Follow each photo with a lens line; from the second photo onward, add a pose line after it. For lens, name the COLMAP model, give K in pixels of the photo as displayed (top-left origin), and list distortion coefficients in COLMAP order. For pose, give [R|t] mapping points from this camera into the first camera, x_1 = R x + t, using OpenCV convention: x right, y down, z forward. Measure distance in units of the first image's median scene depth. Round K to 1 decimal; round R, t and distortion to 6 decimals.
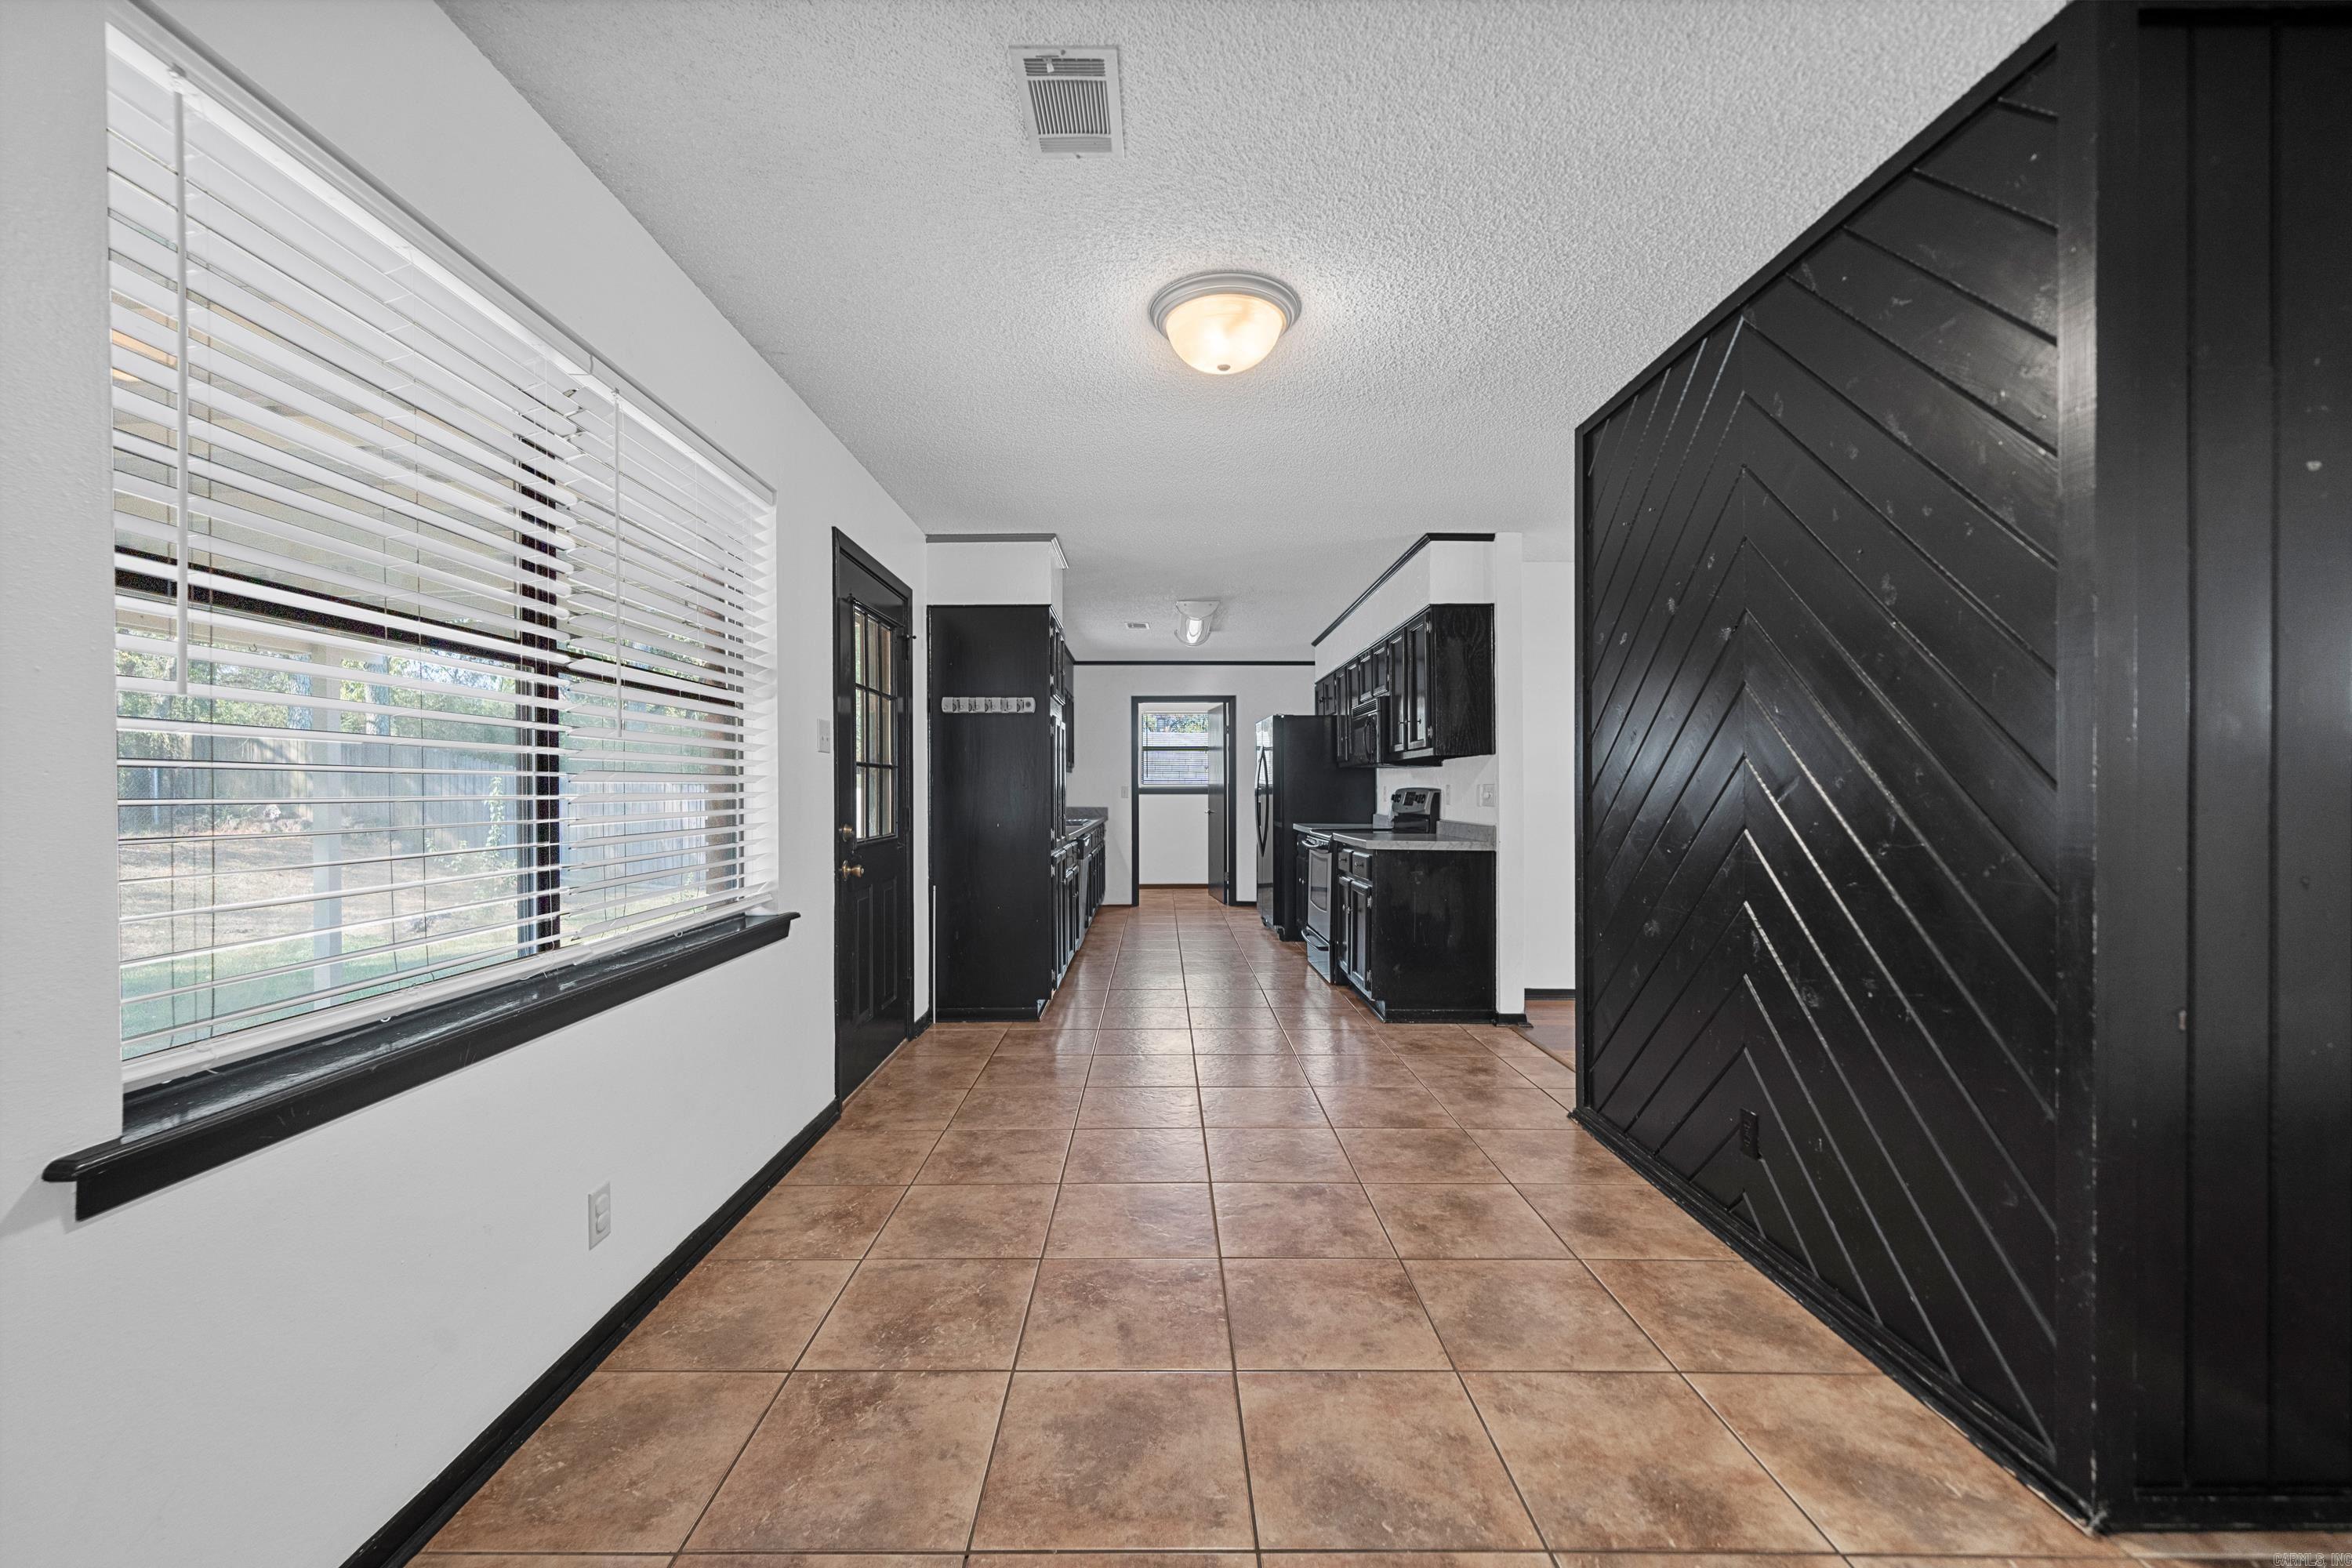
lens RADIAL K [[940.2, 0, 1177.9], [0, 940.2, 795.5], [0, 0, 1]] dist [0.000730, 0.000320]
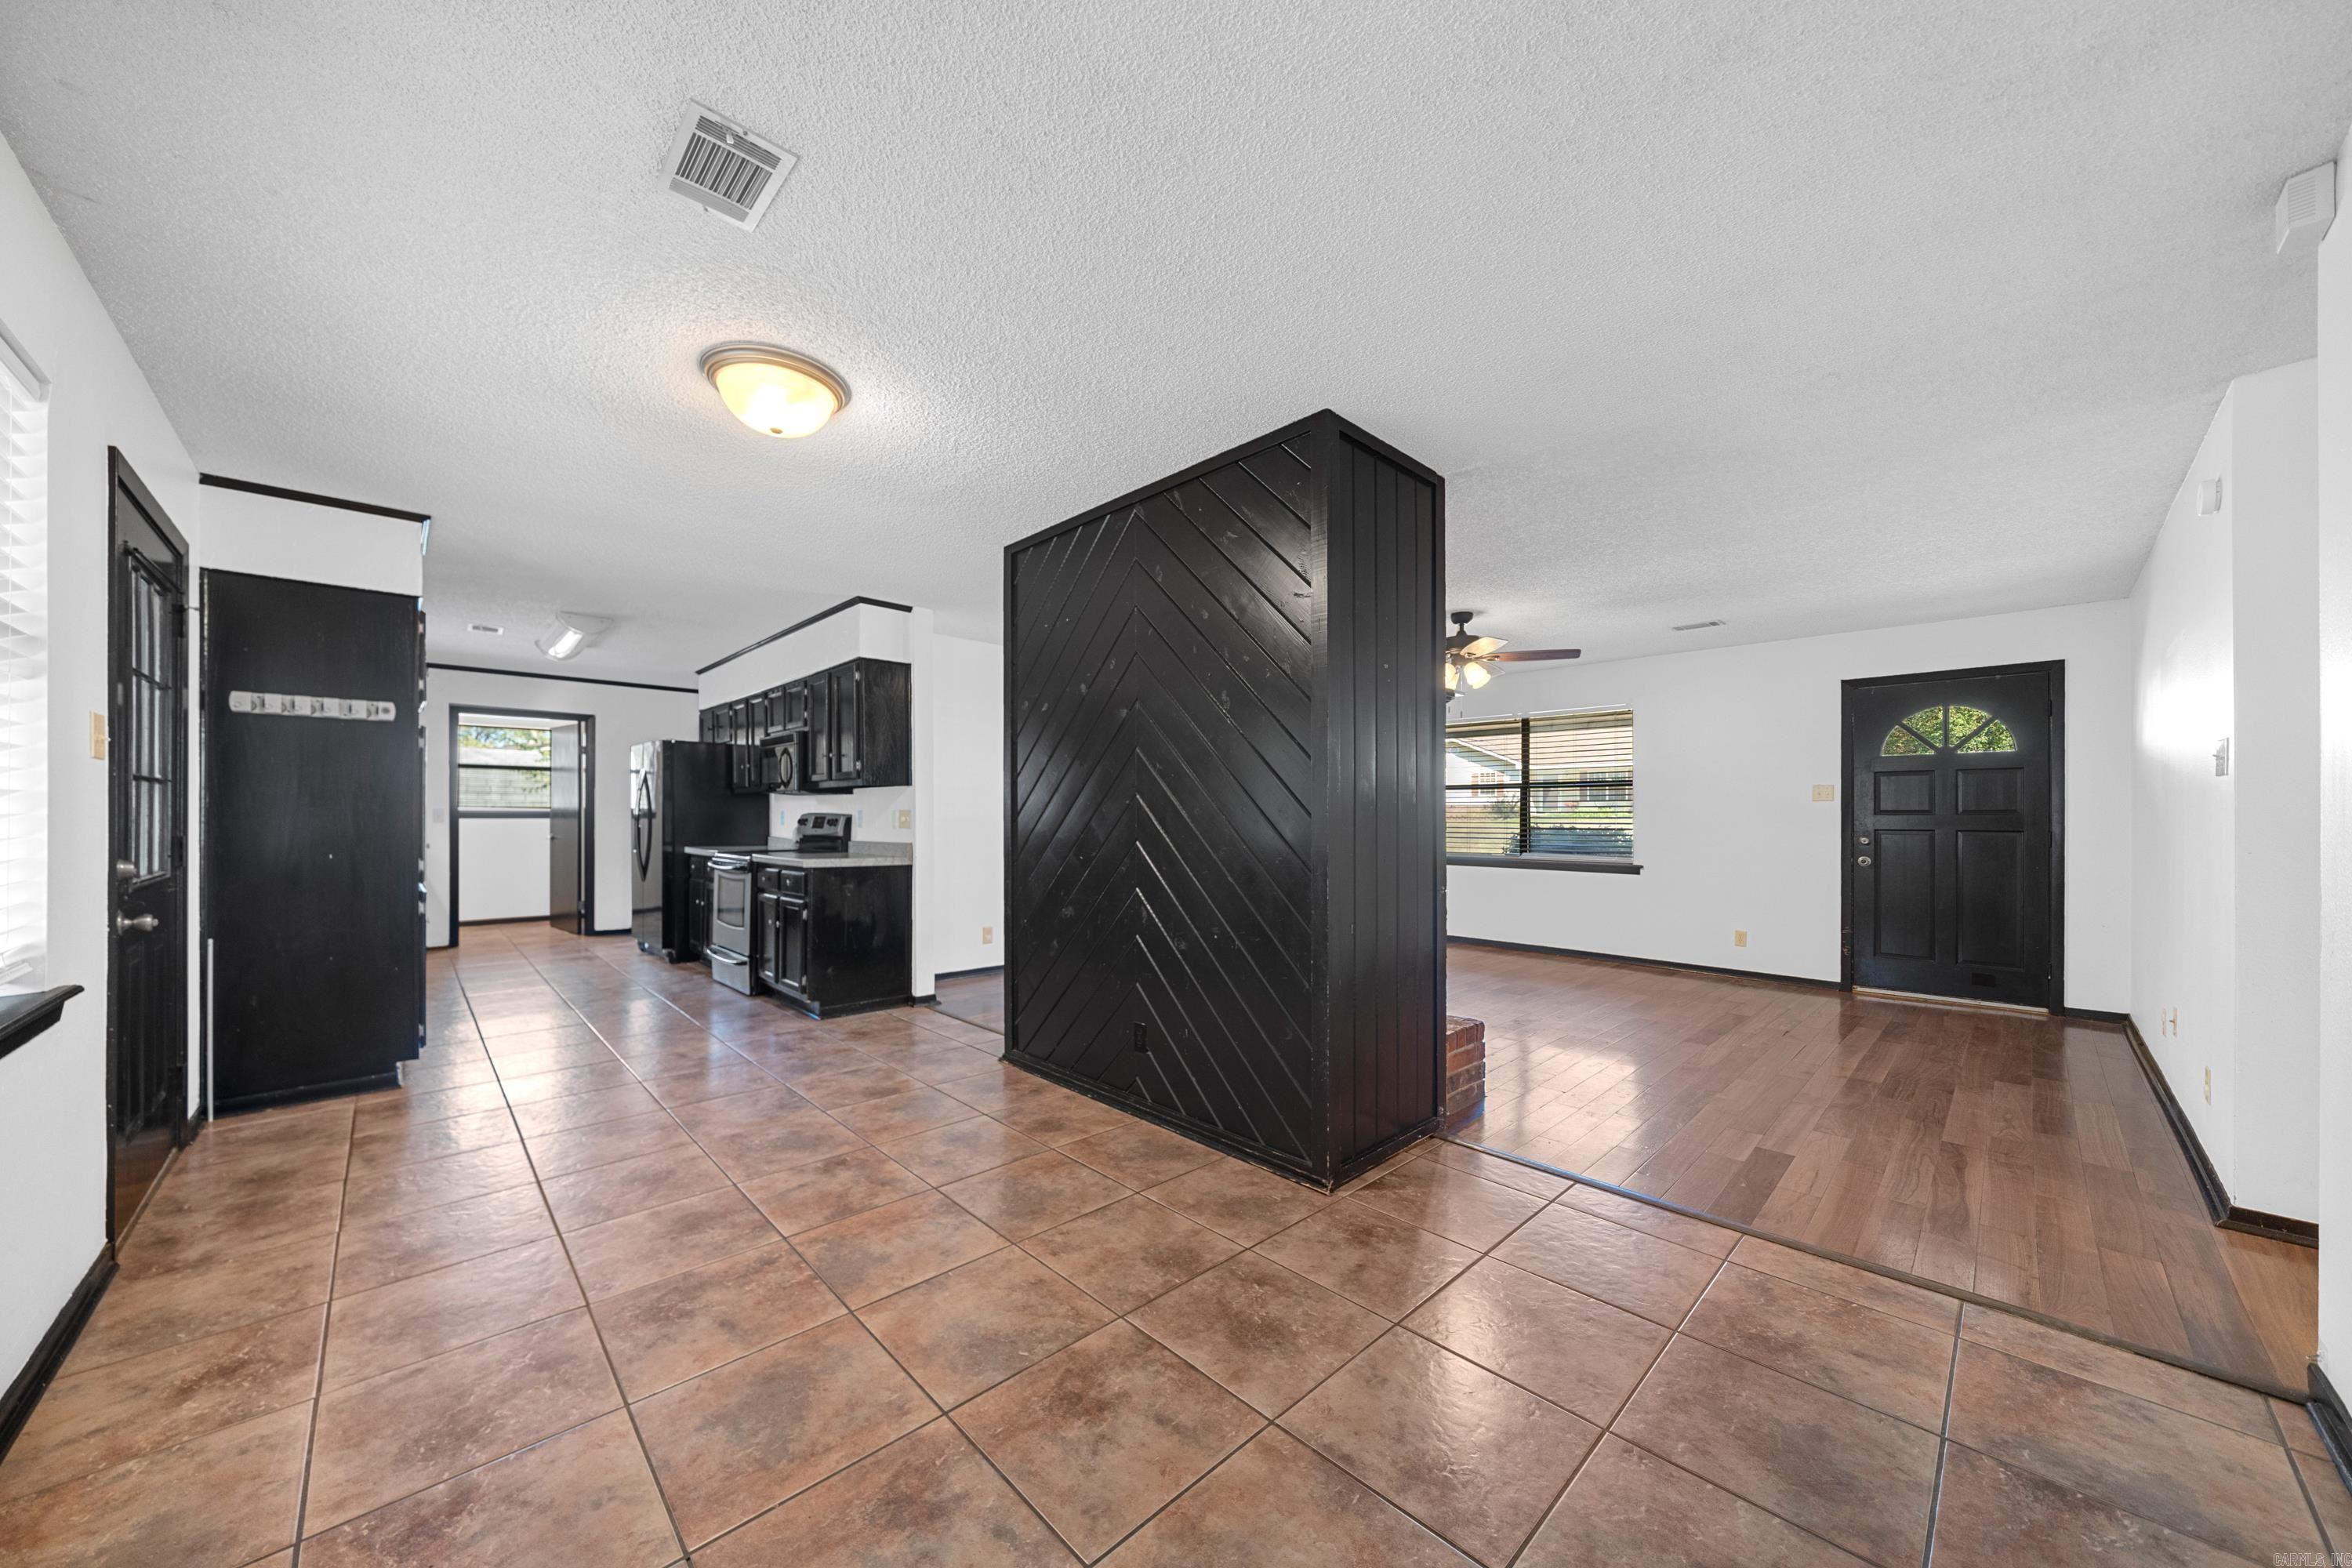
lens RADIAL K [[803.9, 0, 1180.5], [0, 803.9, 813.2], [0, 0, 1]] dist [-0.004276, 0.000639]
pose [[0.725423, 0.005062, 0.688285, -0.183351], [0.000518, 0.999969, -0.007899, 0.000335], [-0.688303, 0.006087, 0.725397, -0.004405]]
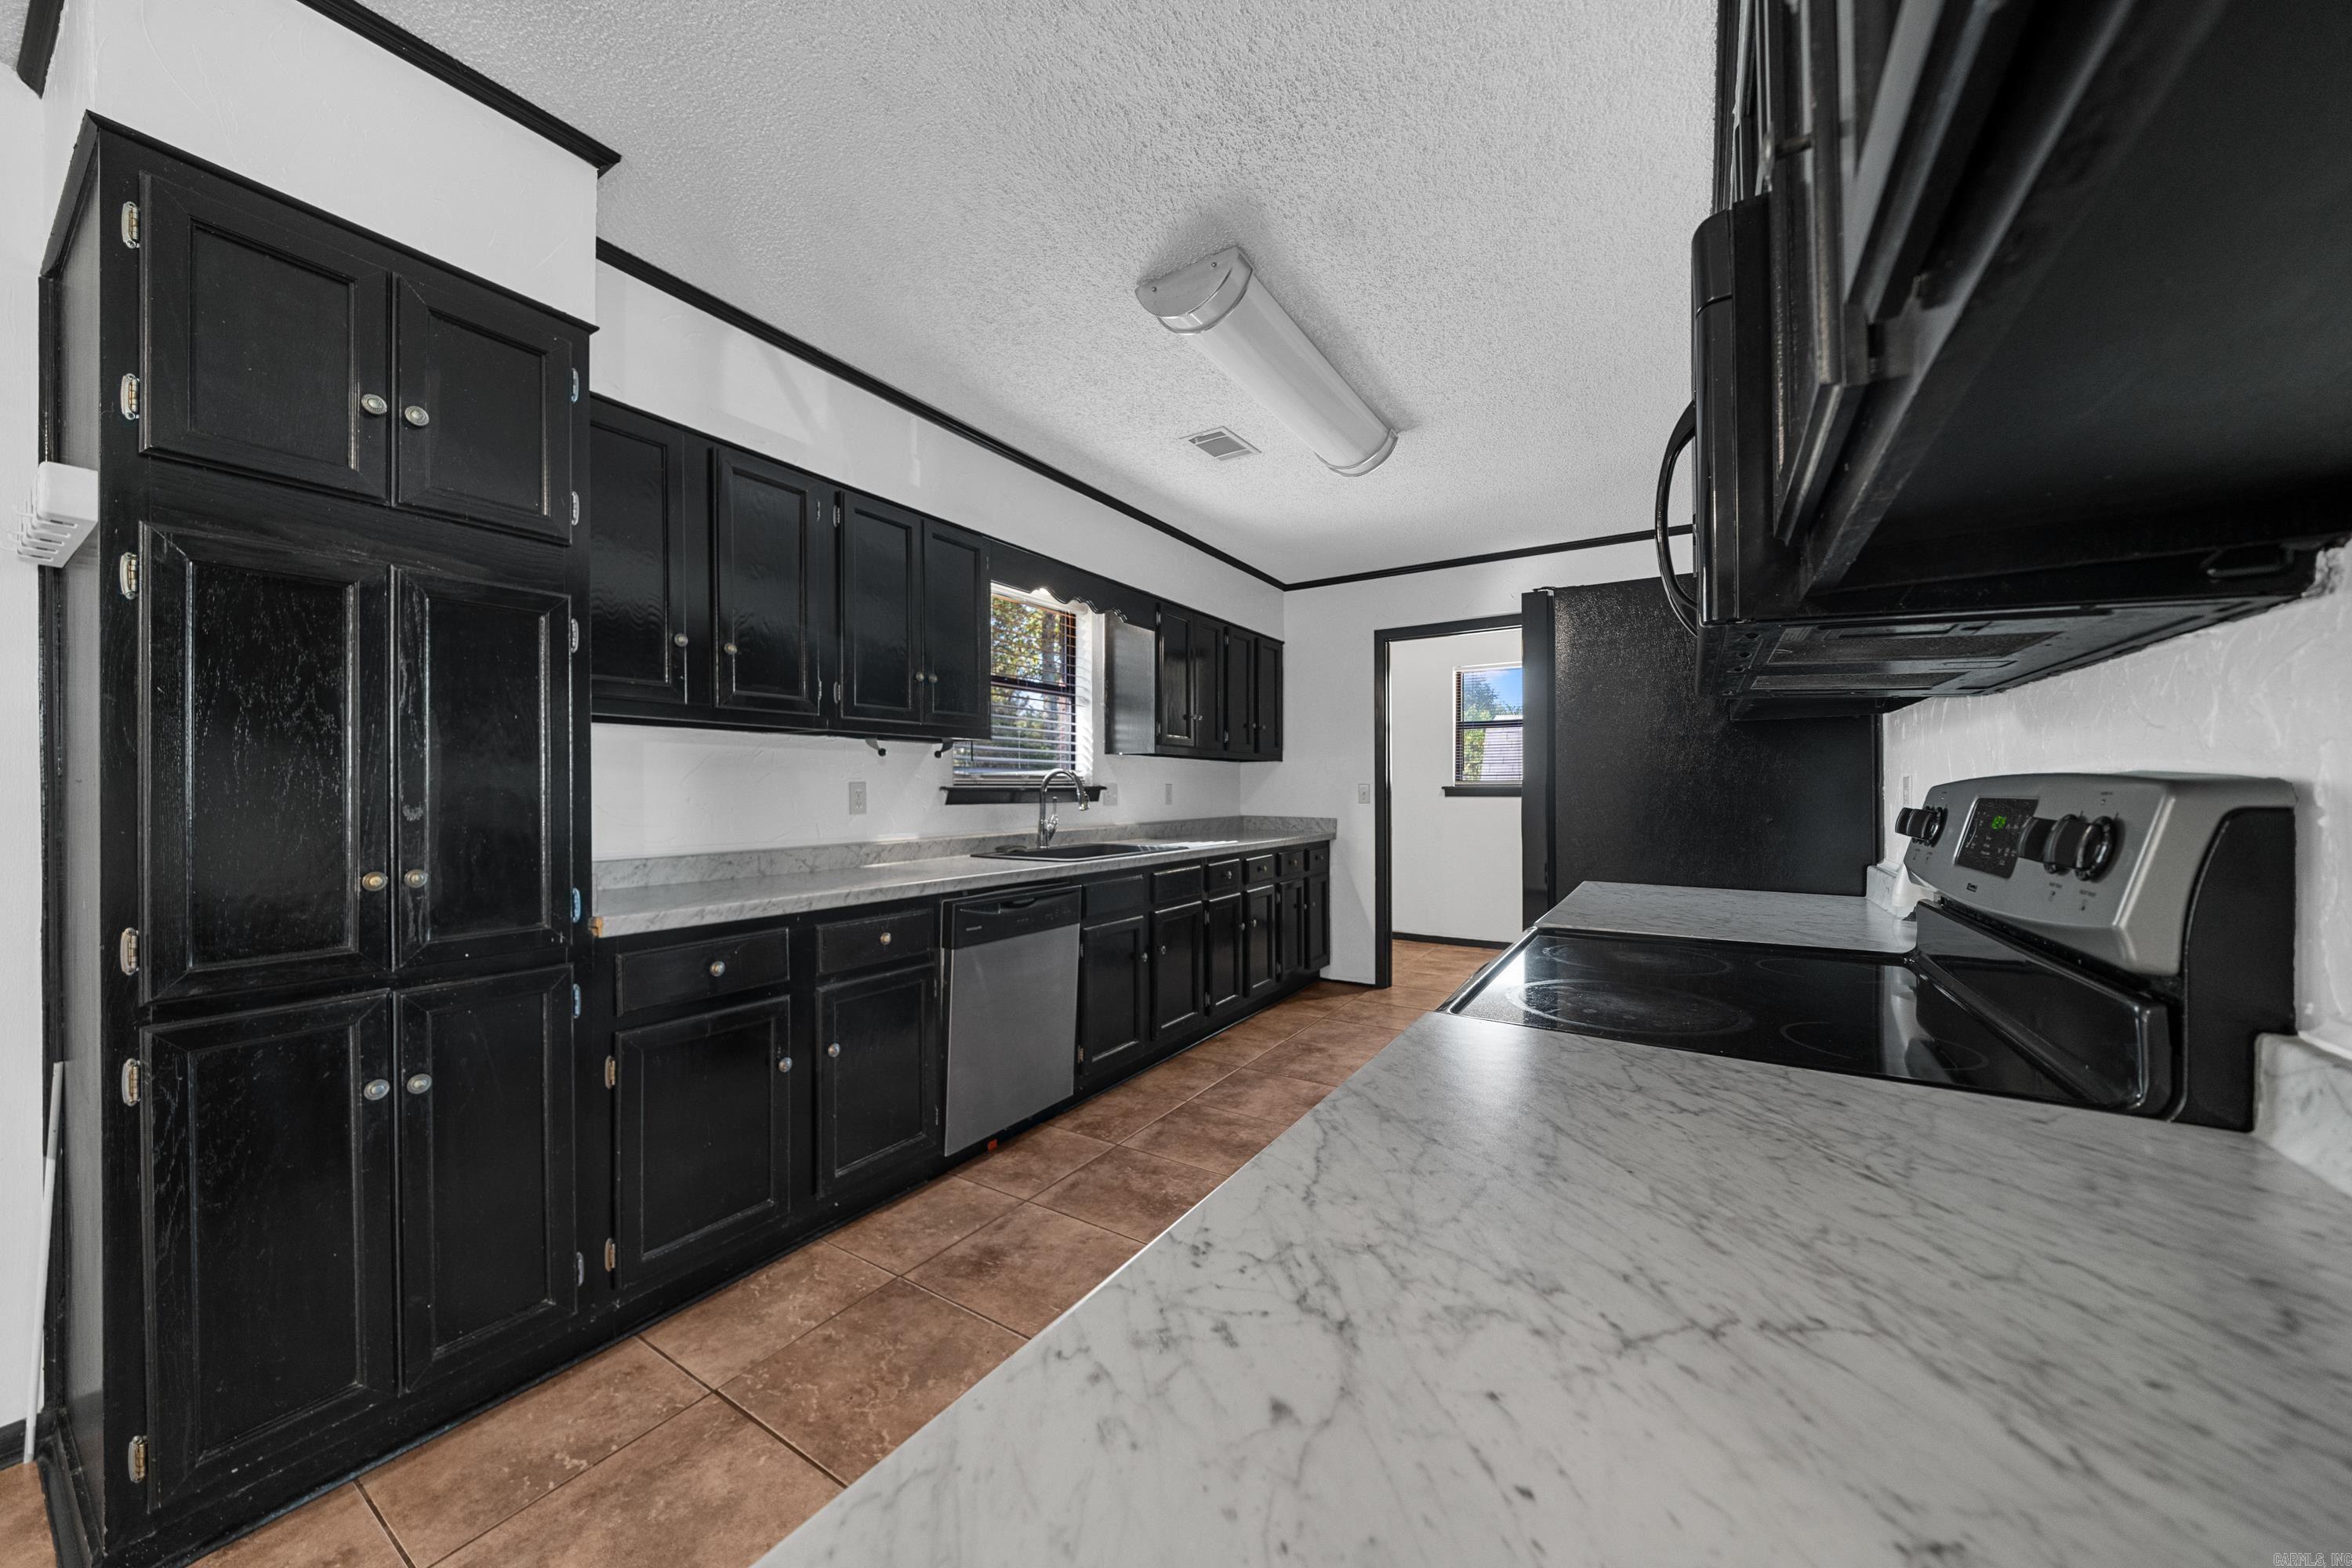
lens RADIAL K [[803.9, 0, 1166.9], [0, 803.9, 791.6], [0, 0, 1]] dist [-0.004276, 0.000639]
pose [[0.819382, 0.000269, -0.573247, 0.360217], [-0.002665, 0.999991, -0.003340, -0.007093], [0.573241, 0.004265, 0.819376, 1.373760]]
